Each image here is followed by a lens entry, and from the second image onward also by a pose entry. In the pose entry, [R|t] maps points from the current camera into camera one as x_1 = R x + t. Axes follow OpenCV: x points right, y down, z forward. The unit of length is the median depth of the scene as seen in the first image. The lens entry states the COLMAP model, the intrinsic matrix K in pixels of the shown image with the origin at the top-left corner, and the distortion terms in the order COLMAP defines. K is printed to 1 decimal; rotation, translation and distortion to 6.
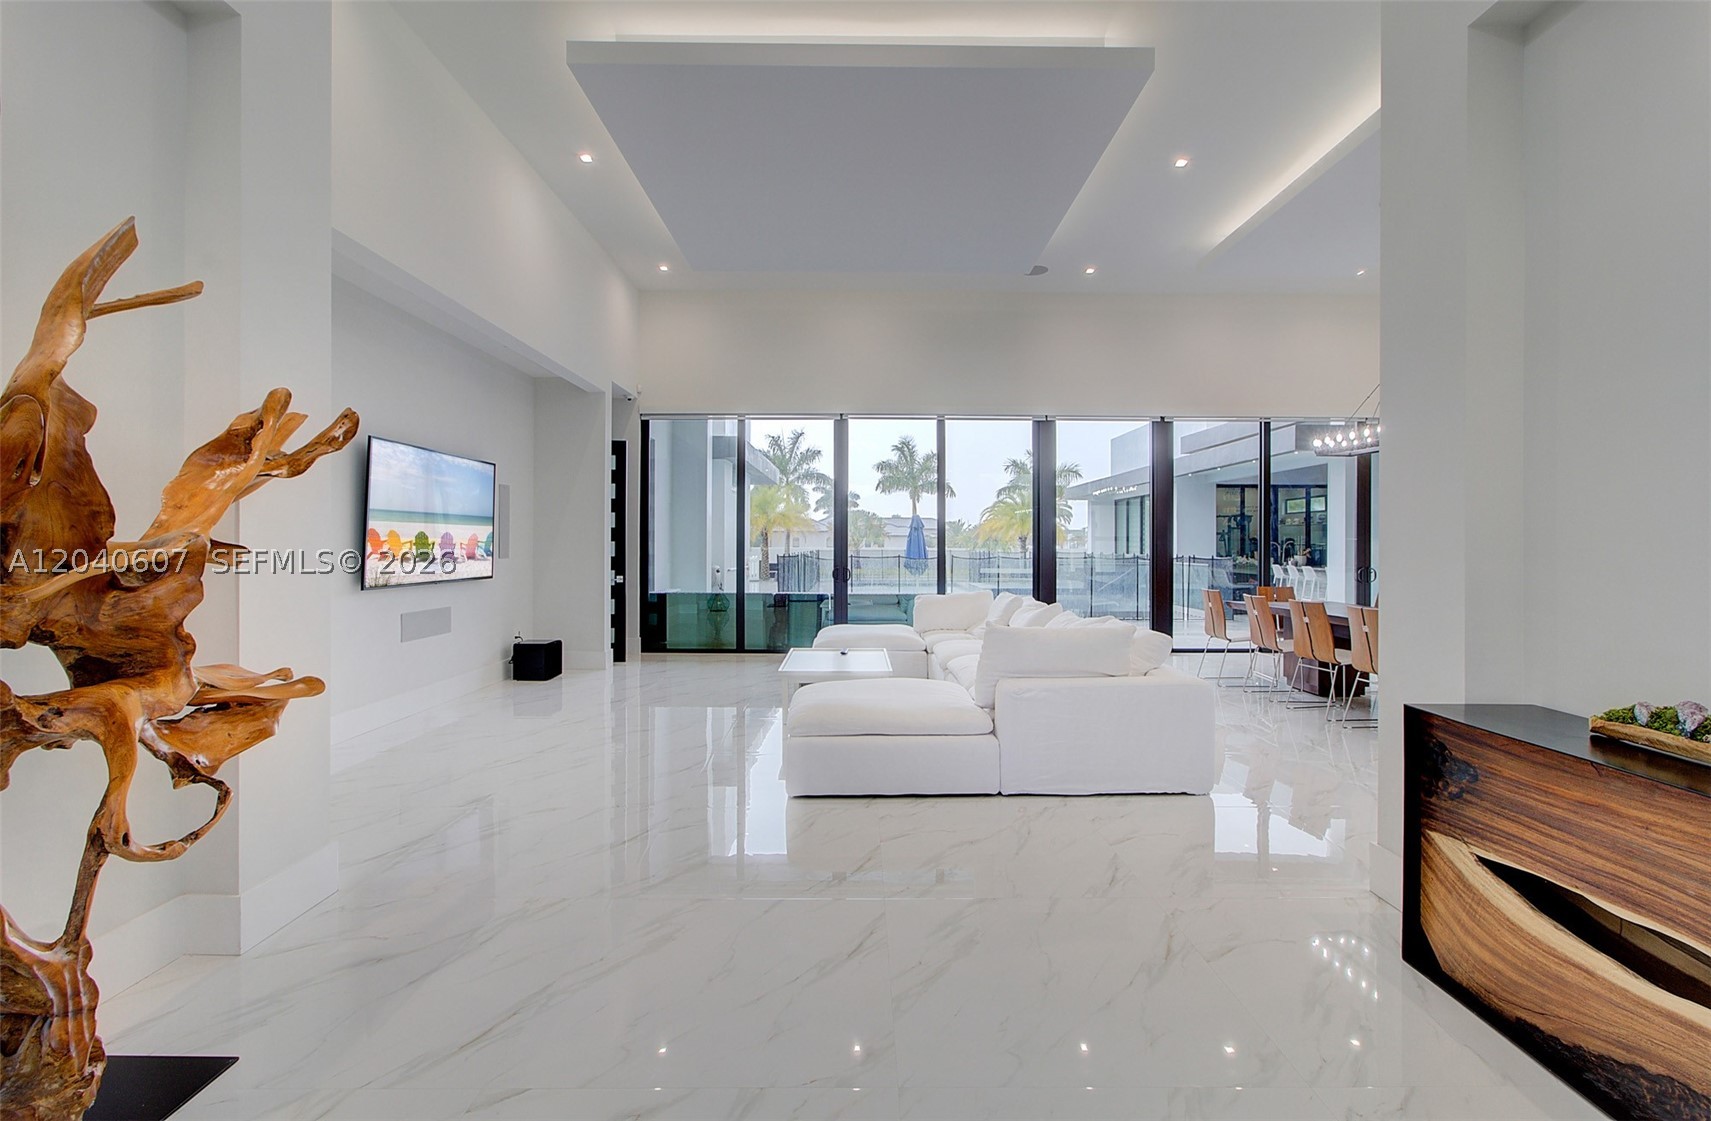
lens RADIAL K [[782.2, 0, 872.1], [0, 782.2, 533.0], [0, 0, 1]] dist [-0.003112, 0.001959]
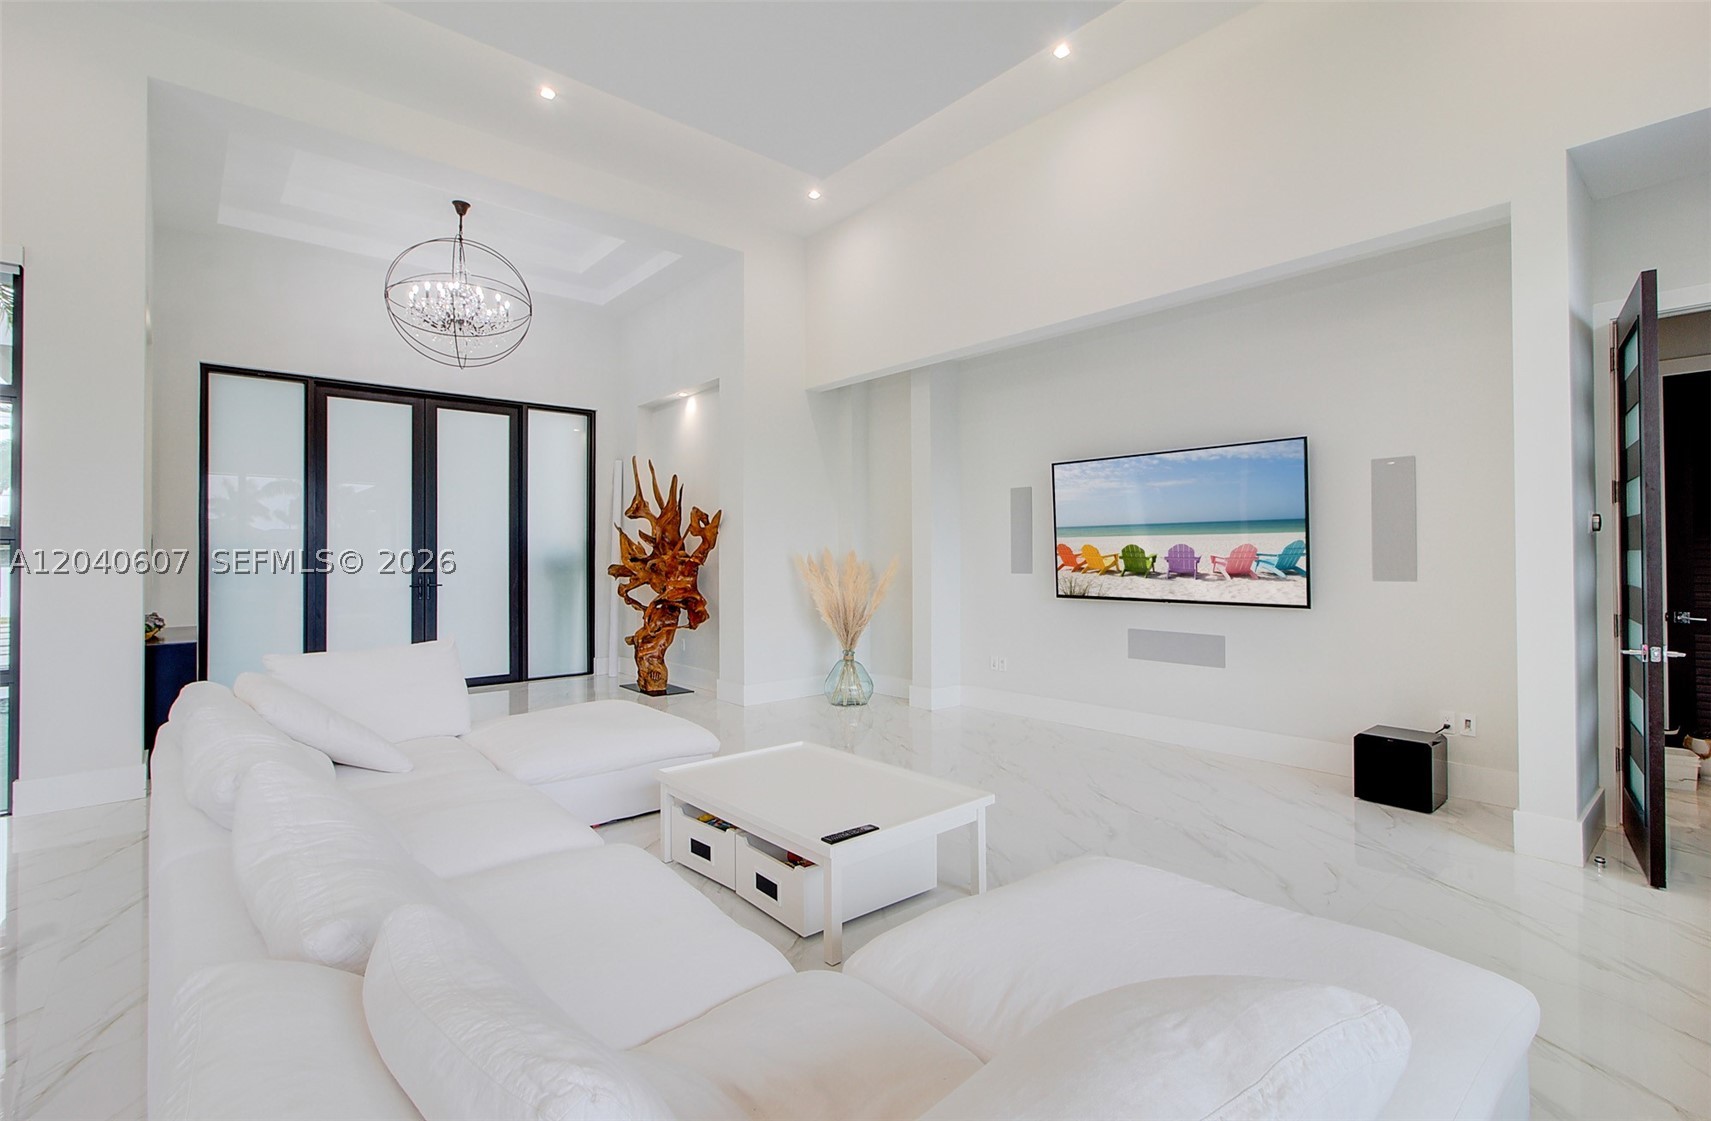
lens RADIAL K [[782.2, 0, 854.1], [0, 782.2, 547.8], [0, 0, 1]] dist [-0.003112, 0.001959]
pose [[-0.770124, -0.005097, -0.637874, 0.086374], [0.009999, 0.999749, -0.020060, 0.005465], [0.637816, -0.021826, -0.769880, 0.461573]]
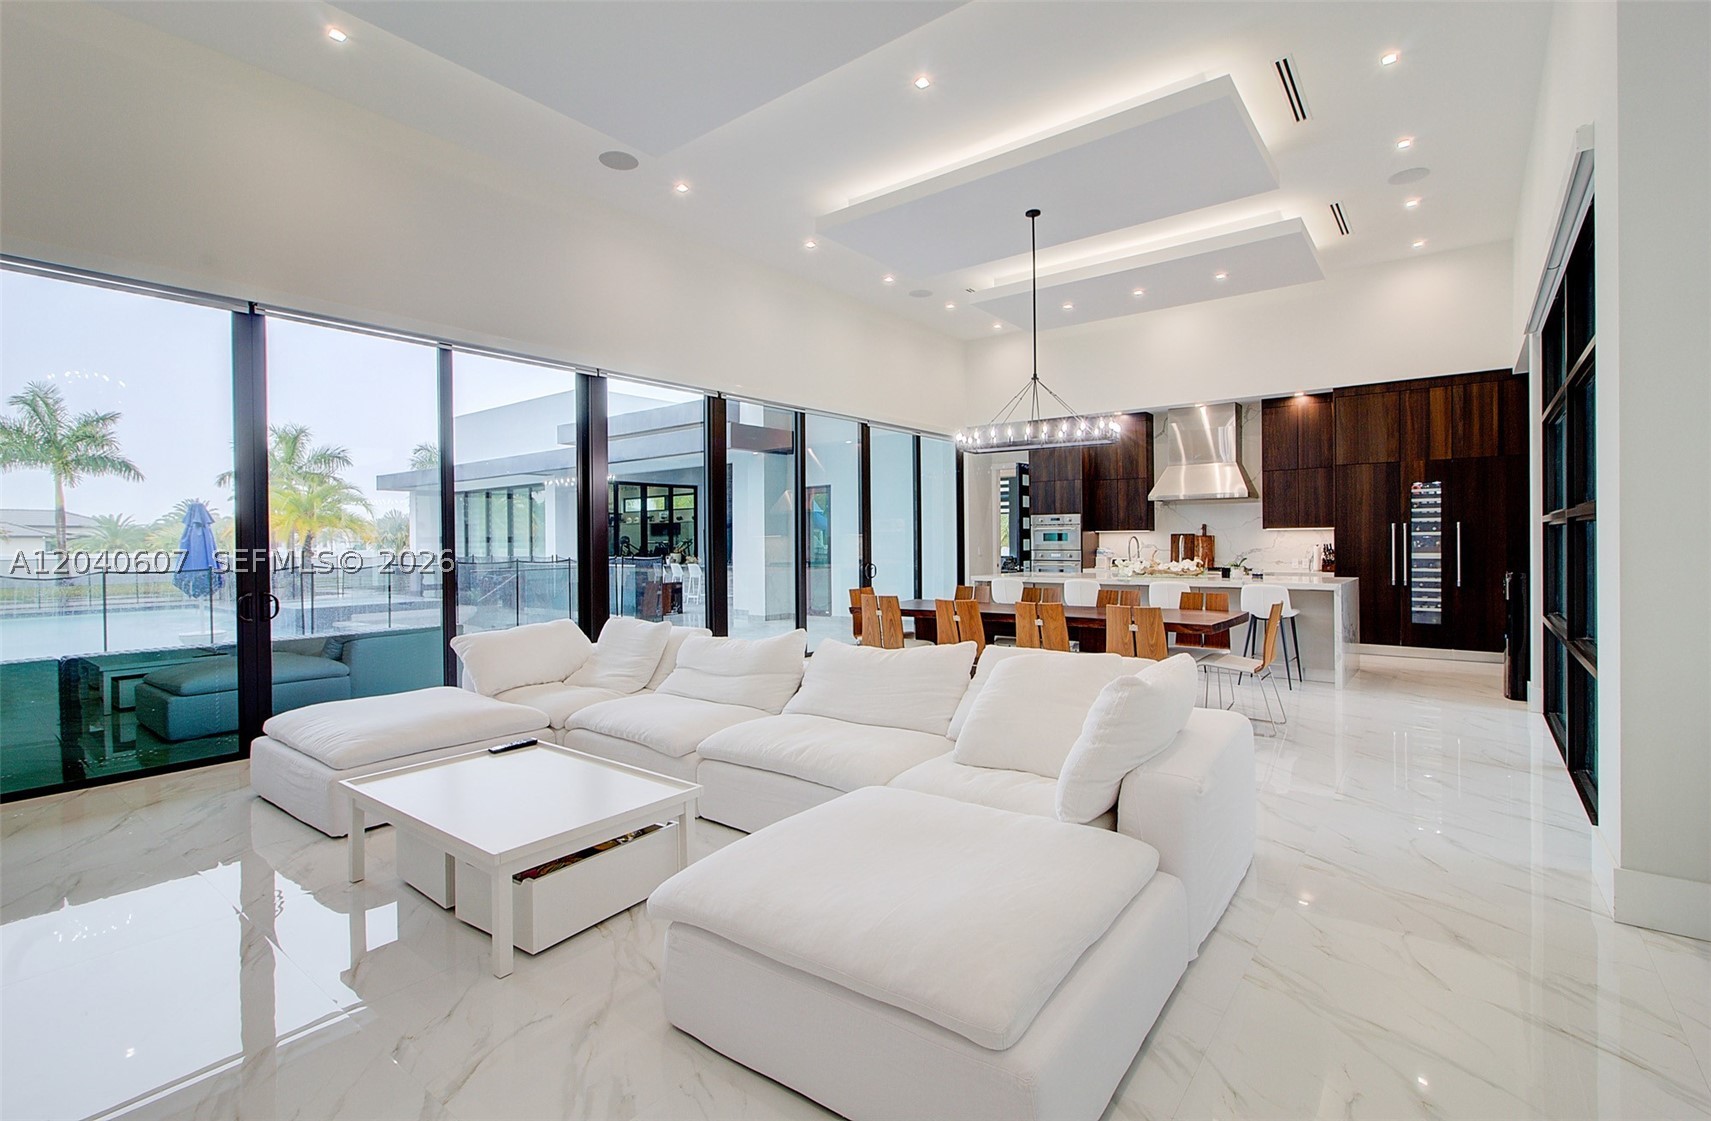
lens RADIAL K [[782.2, 0, 850.2], [0, 782.2, 549.9], [0, 0, 1]] dist [-0.003112, 0.001959]
pose [[0.631090, -0.018400, 0.775492, -0.097712], [0.001324, 0.999743, 0.022643, 0.001084], [-0.775709, -0.013263, 0.630952, 0.178528]]
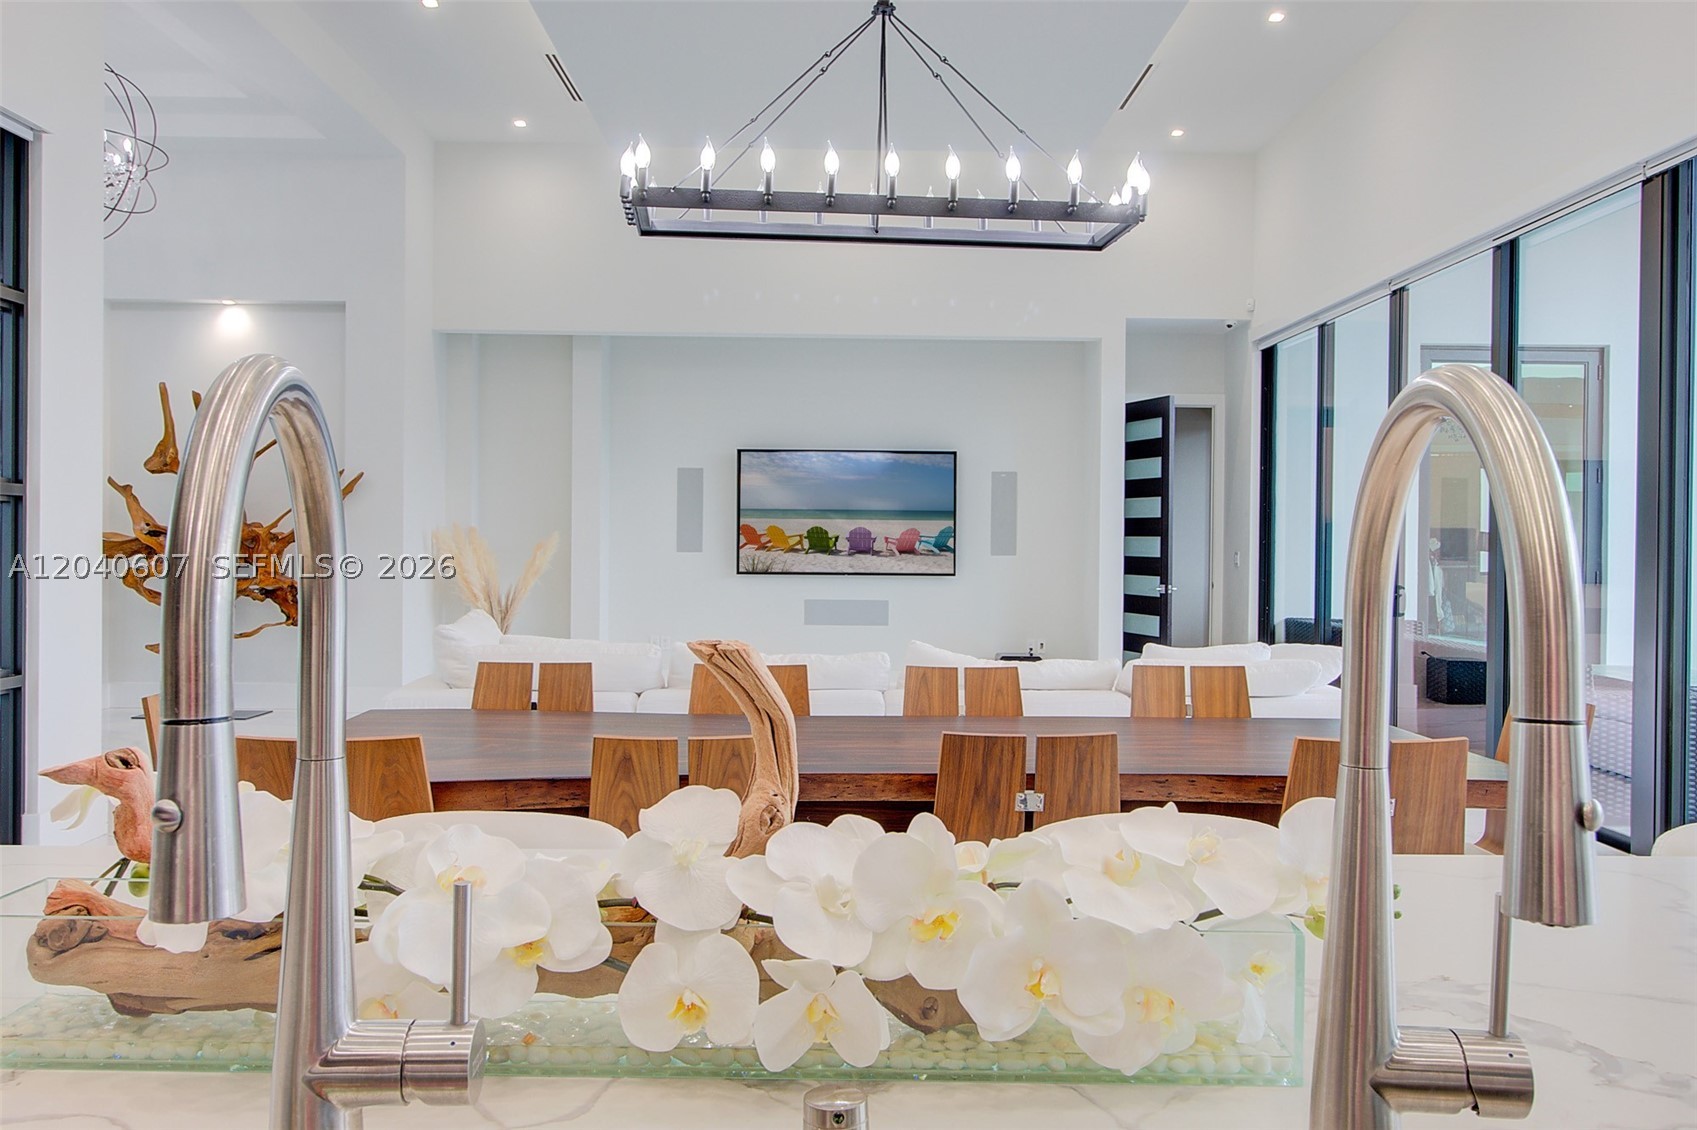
lens RADIAL K [[1307.2, 0, 862.8], [0, 1307.2, 568.6], [0, 0, 1]] dist [0.010850, 0.000543]
pose [[-0.008802, 0.017844, -0.999802, 0.387061], [0.003398, 0.999836, 0.017815, 0.007672], [0.999955, -0.003241, -0.008862, 0.330025]]
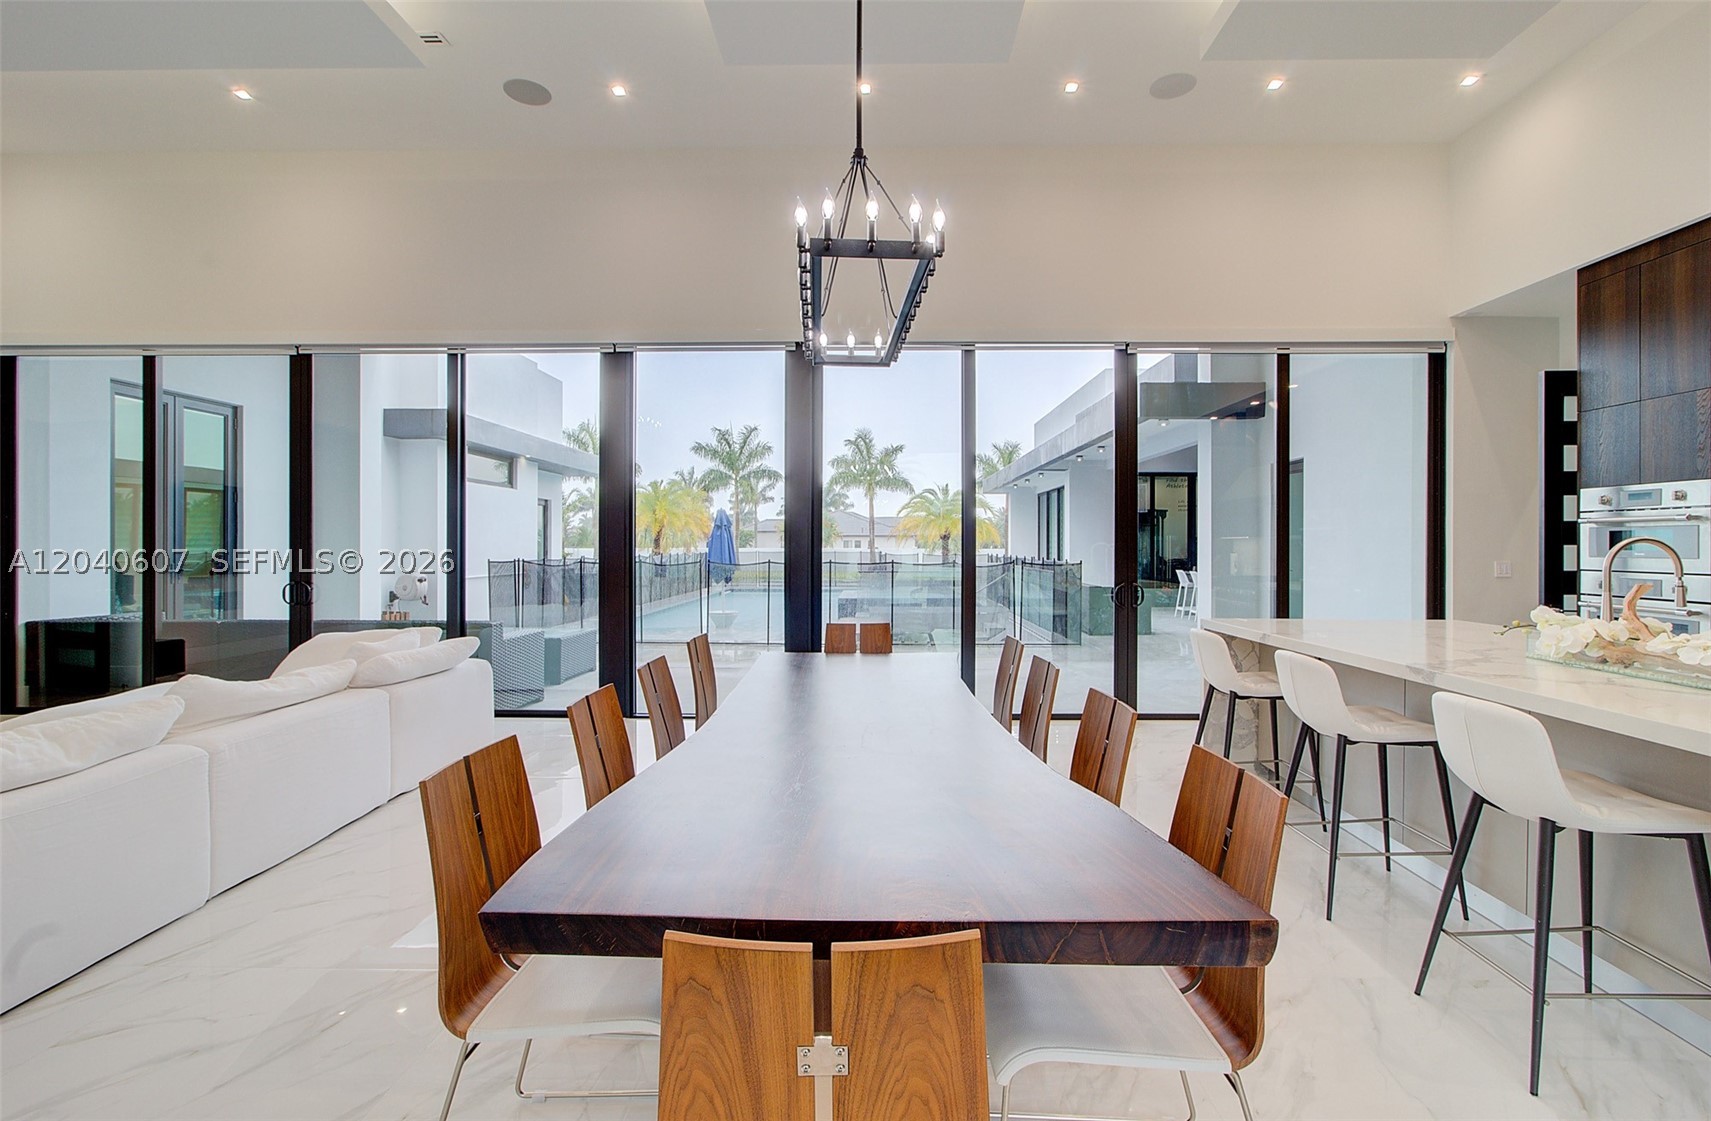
lens RADIAL K [[782.2, 0, 871.2], [0, 782.2, 546.1], [0, 0, 1]] dist [-0.003112, 0.001959]
pose [[0.999466, -0.002851, -0.032548, 0.218361], [0.003345, 0.999880, 0.015107, 0.002261], [0.032502, -0.015208, 0.999356, 0.186756]]
